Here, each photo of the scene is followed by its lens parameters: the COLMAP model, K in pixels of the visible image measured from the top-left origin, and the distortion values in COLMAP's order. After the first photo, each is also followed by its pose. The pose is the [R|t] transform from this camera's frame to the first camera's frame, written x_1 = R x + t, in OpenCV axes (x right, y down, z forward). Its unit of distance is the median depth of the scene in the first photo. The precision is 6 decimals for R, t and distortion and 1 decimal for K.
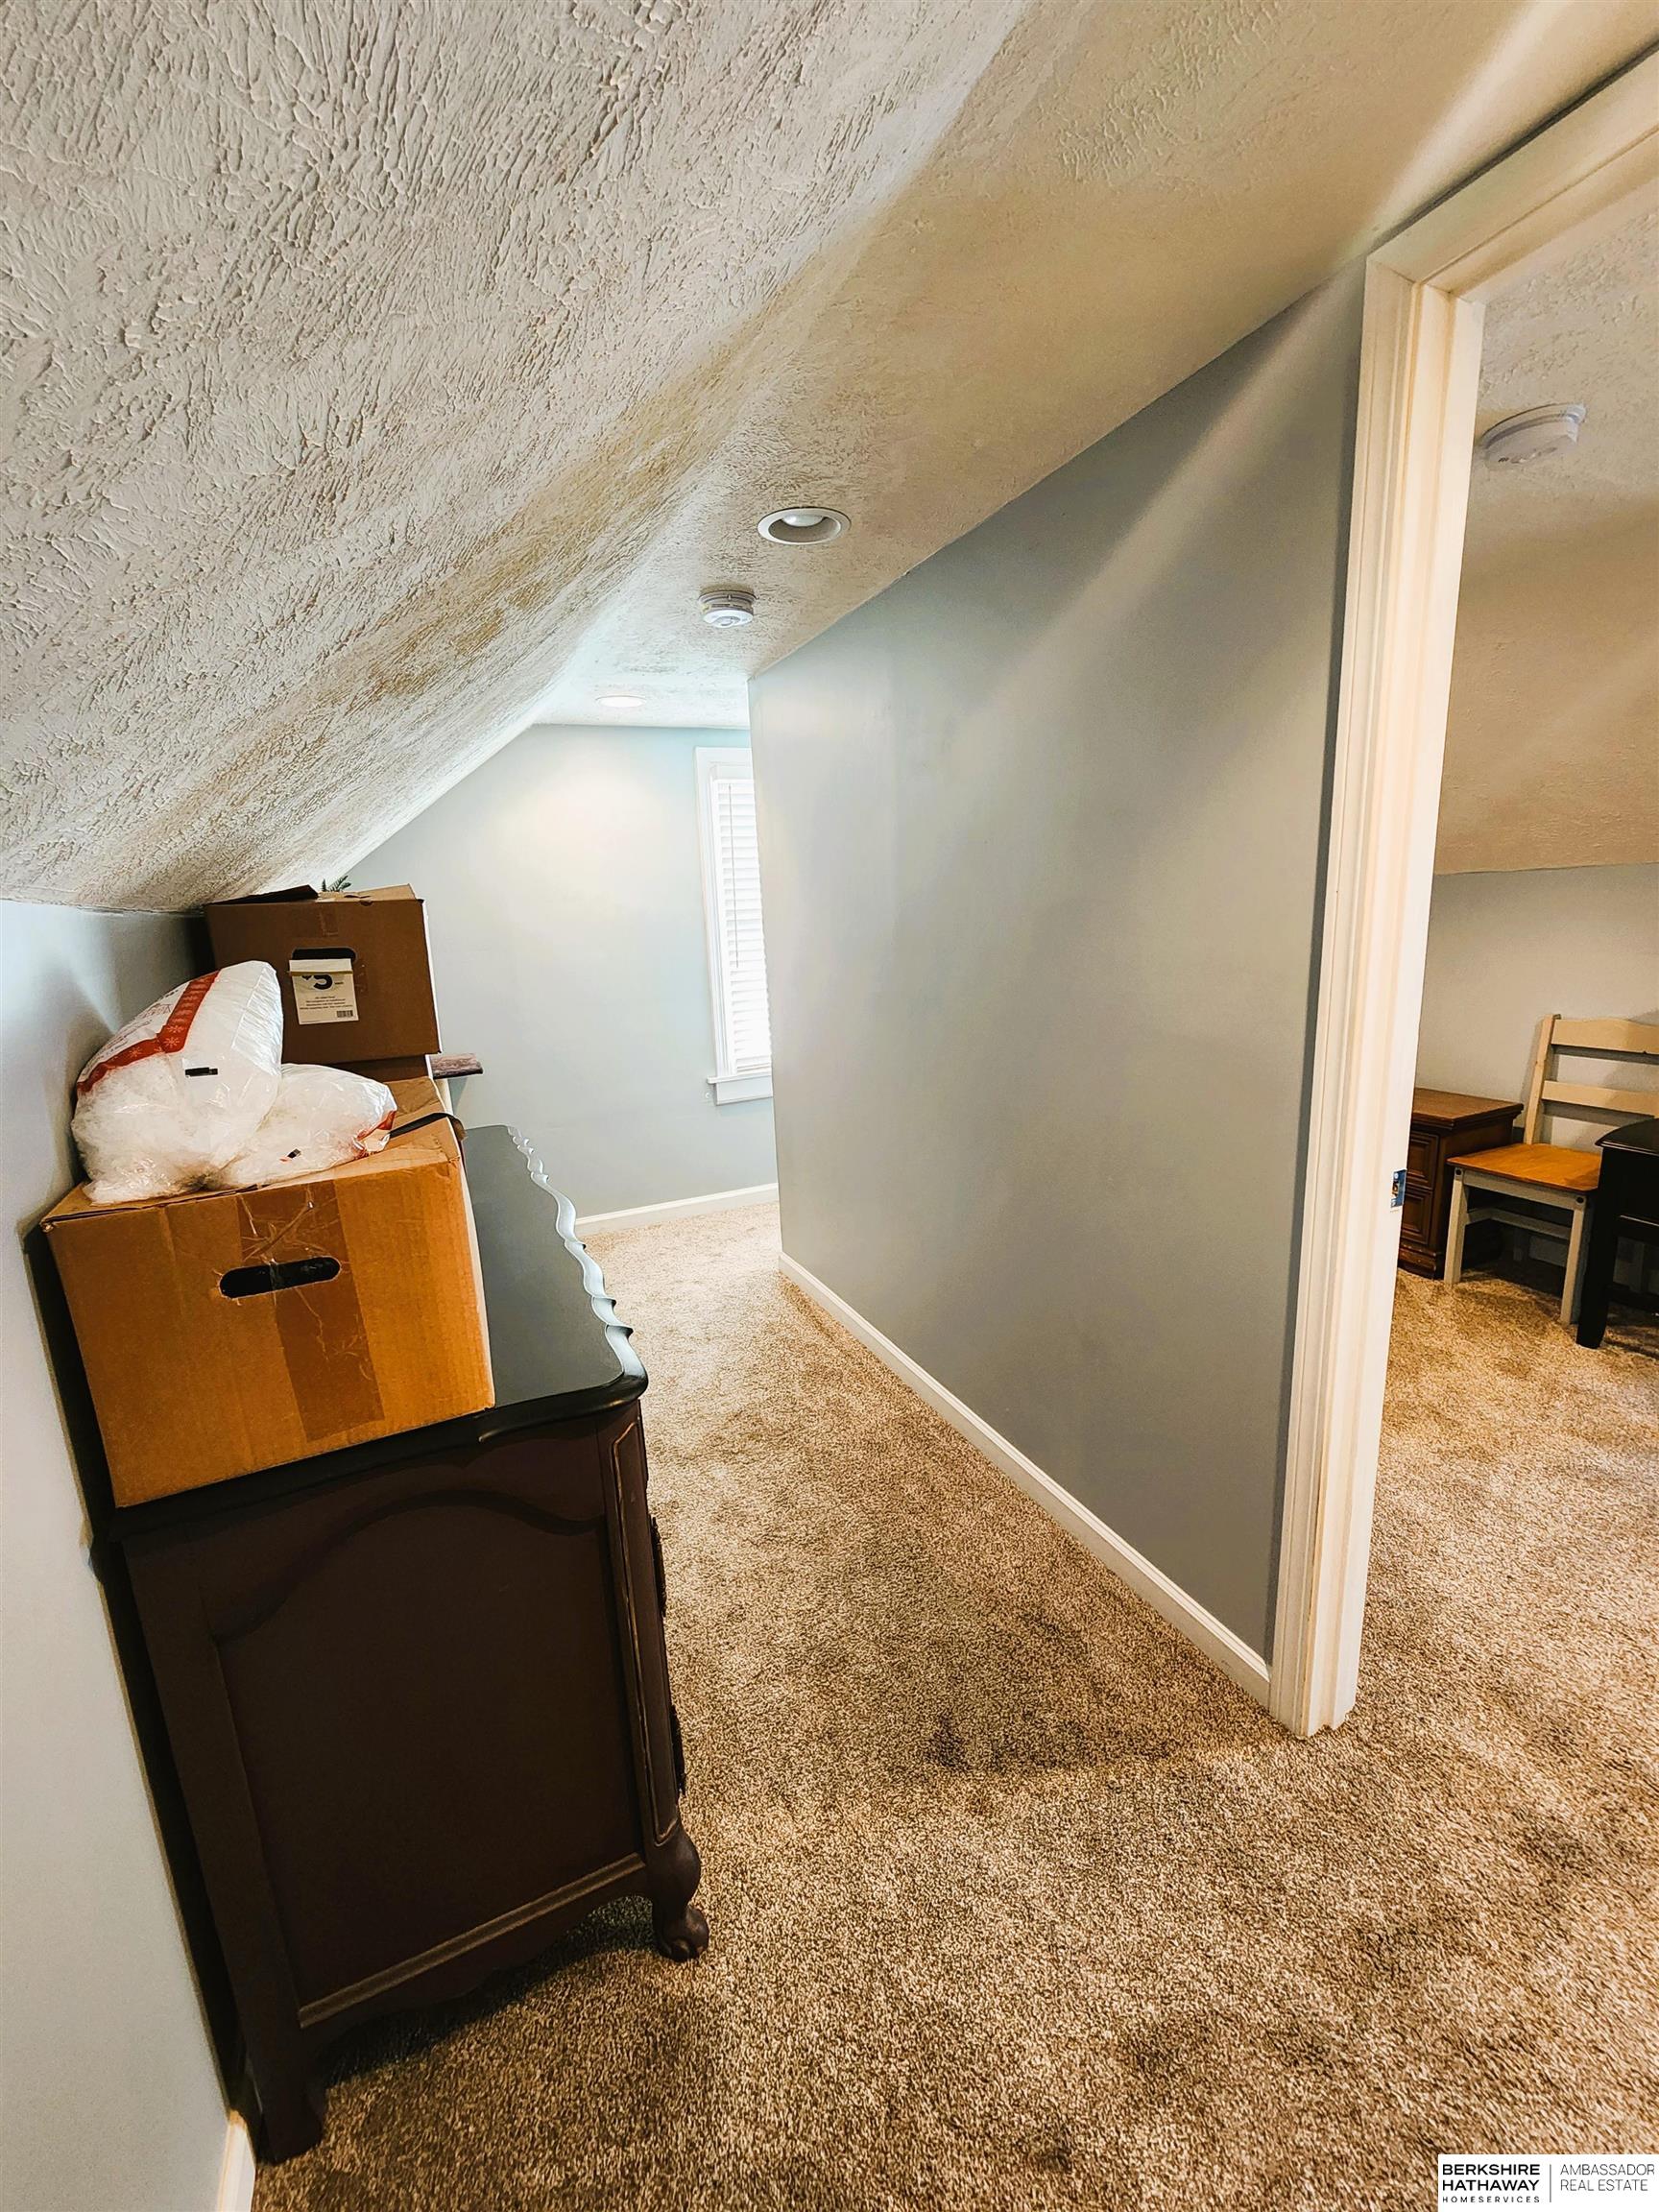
lens RADIAL K [[907.7, 0, 832.5], [0, 907.7, 1105.2], [0, 0, 1]] dist [0.003319, 0.000372]
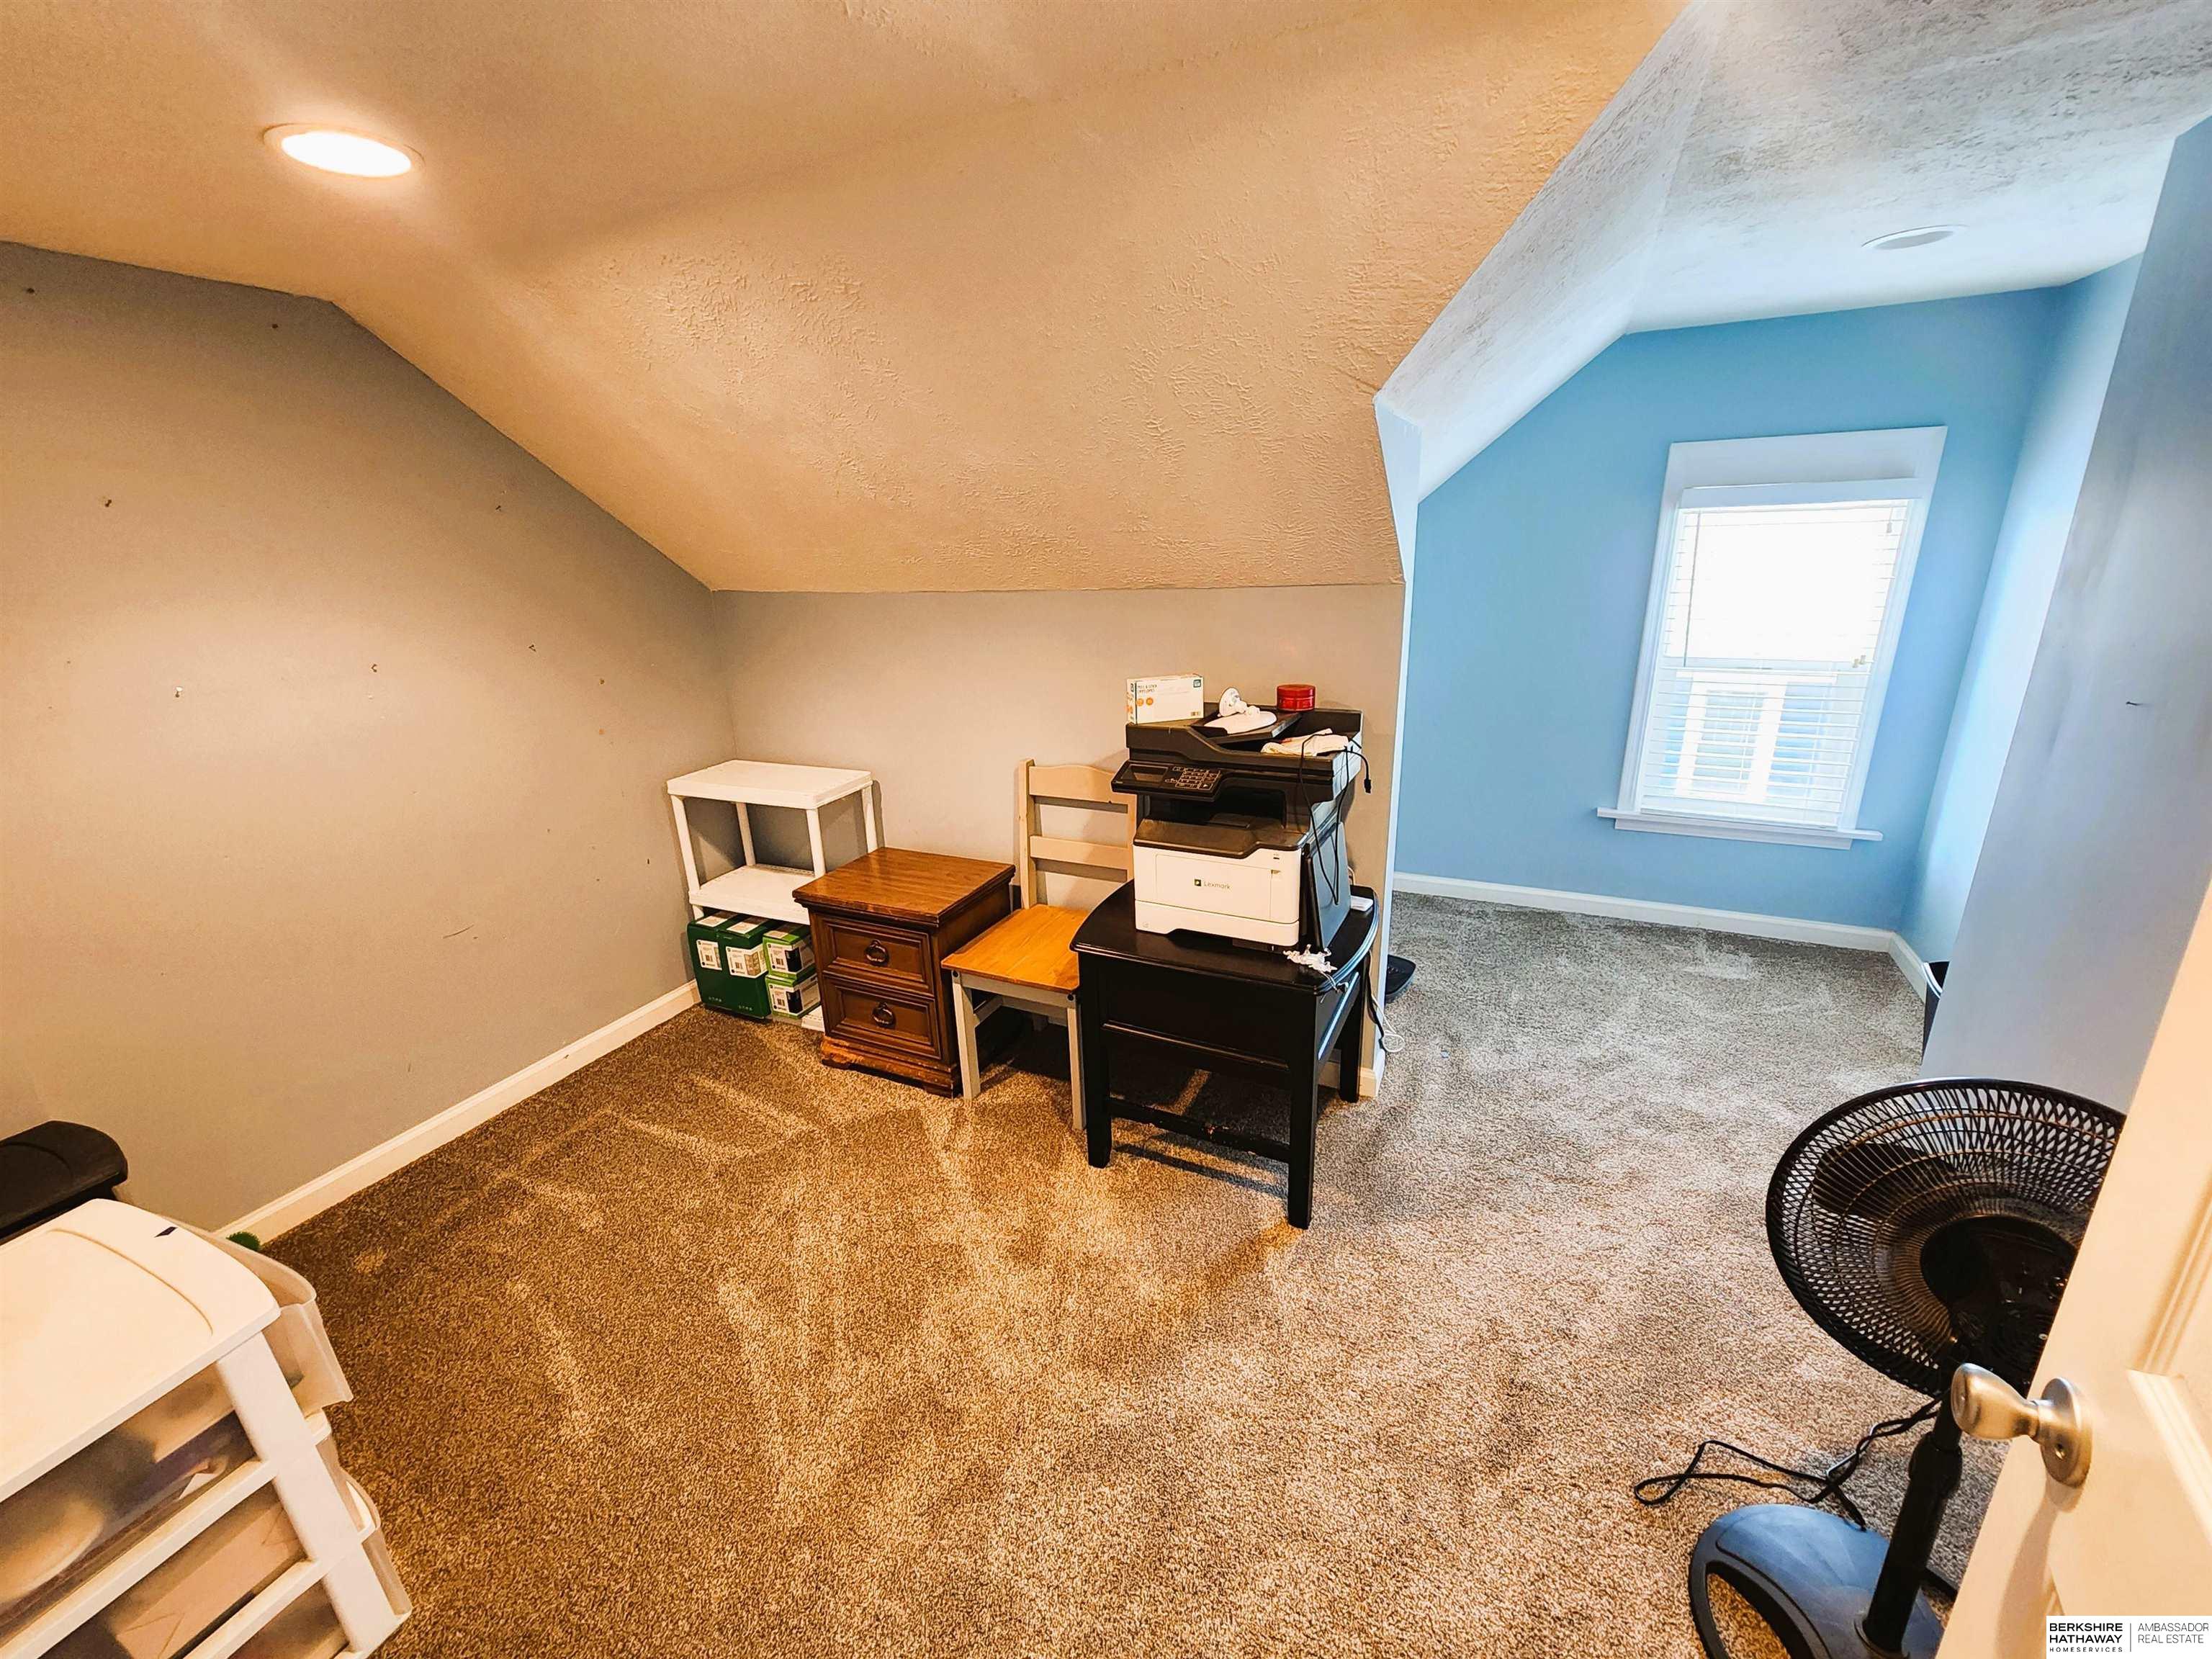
lens RADIAL K [[907.7, 0, 1106.5], [0, 907.7, 825.3], [0, 0, 1]] dist [0.003319, 0.000372]
pose [[0.774969, -0.174863, 0.607327, 0.325291], [0.129453, 0.984507, 0.118274, -0.133294], [-0.618600, -0.013038, 0.785598, 0.286076]]
